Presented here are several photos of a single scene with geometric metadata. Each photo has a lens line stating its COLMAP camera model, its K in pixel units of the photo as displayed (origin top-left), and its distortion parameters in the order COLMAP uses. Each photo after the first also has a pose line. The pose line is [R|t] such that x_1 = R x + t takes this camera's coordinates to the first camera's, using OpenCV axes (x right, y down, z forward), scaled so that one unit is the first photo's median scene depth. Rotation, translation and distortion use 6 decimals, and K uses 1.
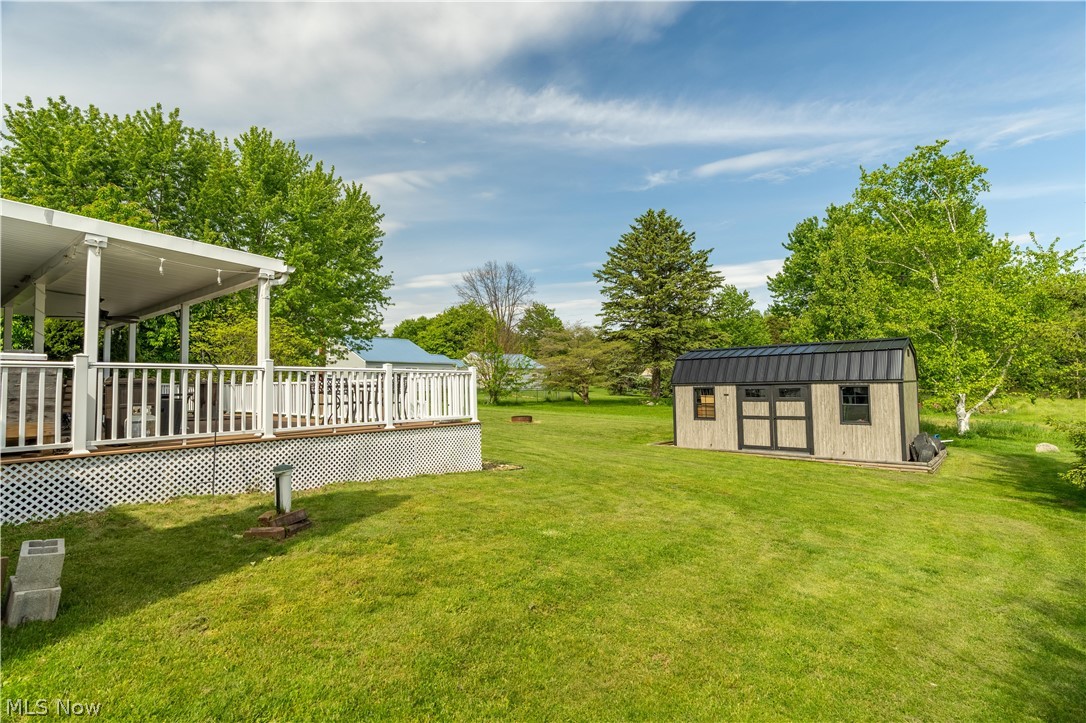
lens RADIAL K [[525.2, 0, 539.2], [0, 525.2, 364.6], [0, 0, 1]] dist [-0.002175, -0.000190]
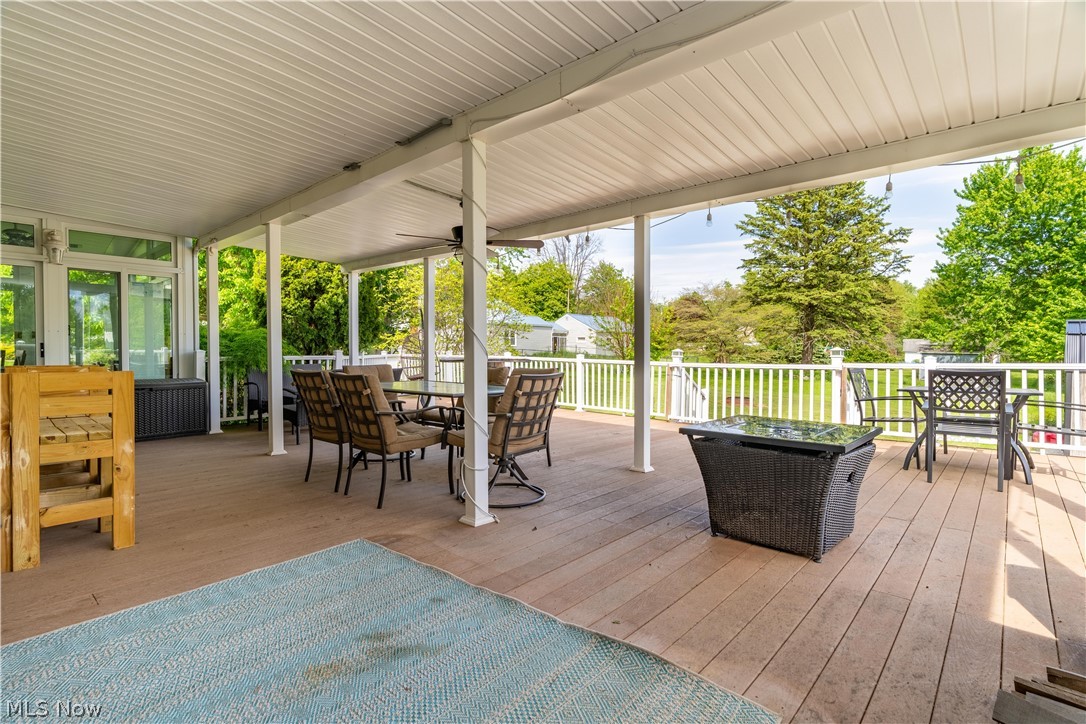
lens RADIAL K [[525.2, 0, 539.2], [0, 525.2, 365.1], [0, 0, 1]] dist [-0.002175, -0.000190]
pose [[0.998346, 0.017114, -0.054877, -0.101559], [-0.013008, 0.997149, 0.074334, -0.002754], [0.055992, -0.073498, 0.995722, 0.068492]]
